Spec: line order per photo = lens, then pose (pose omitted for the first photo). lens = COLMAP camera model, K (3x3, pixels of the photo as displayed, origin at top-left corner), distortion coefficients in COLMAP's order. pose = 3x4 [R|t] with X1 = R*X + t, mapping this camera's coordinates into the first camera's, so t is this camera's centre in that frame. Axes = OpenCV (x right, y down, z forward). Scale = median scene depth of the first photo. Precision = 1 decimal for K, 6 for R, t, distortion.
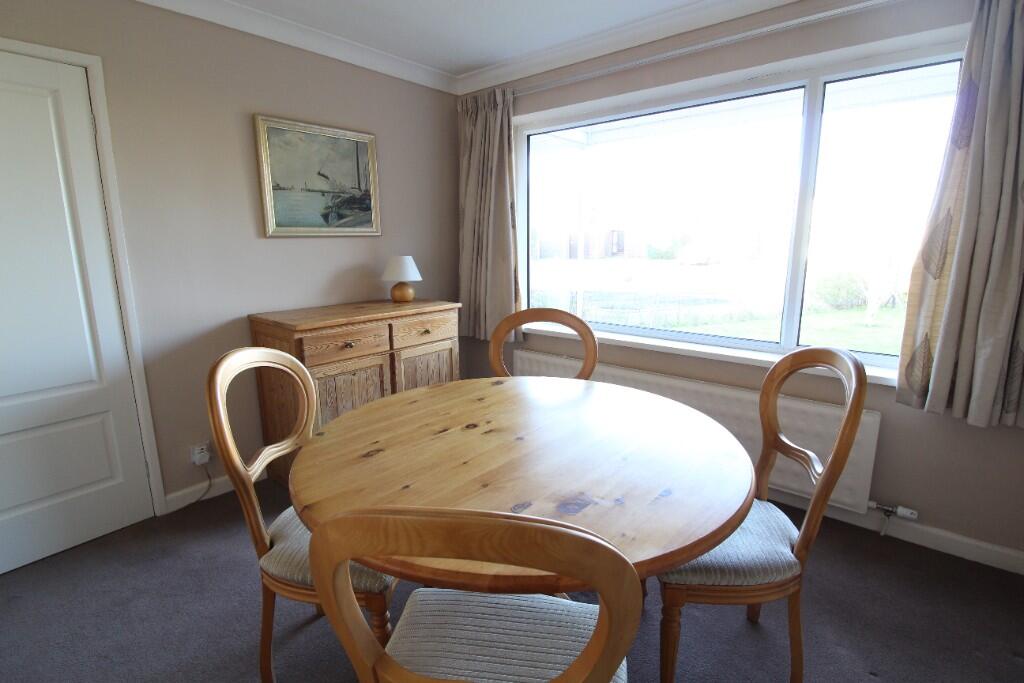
lens RADIAL K [[488.7, 0, 512.0], [0, 488.7, 341.5], [0, 0, 1]] dist [-0.021283, 0.000127]
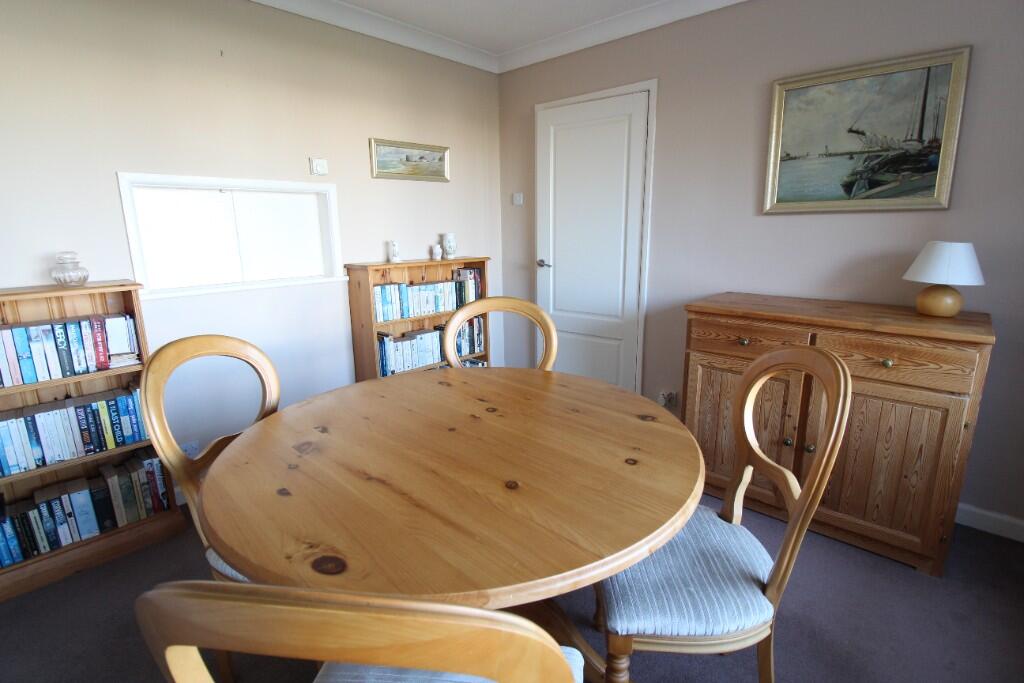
lens RADIAL K [[488.7, 0, 512.0], [0, 488.7, 341.5], [0, 0, 1]] dist [-0.021283, 0.000127]
pose [[-0.039566, 0.241375, -0.969625, 0.447449], [-0.183475, 0.952131, 0.244507, -0.112245], [0.982228, 0.187576, 0.006614, 0.521943]]
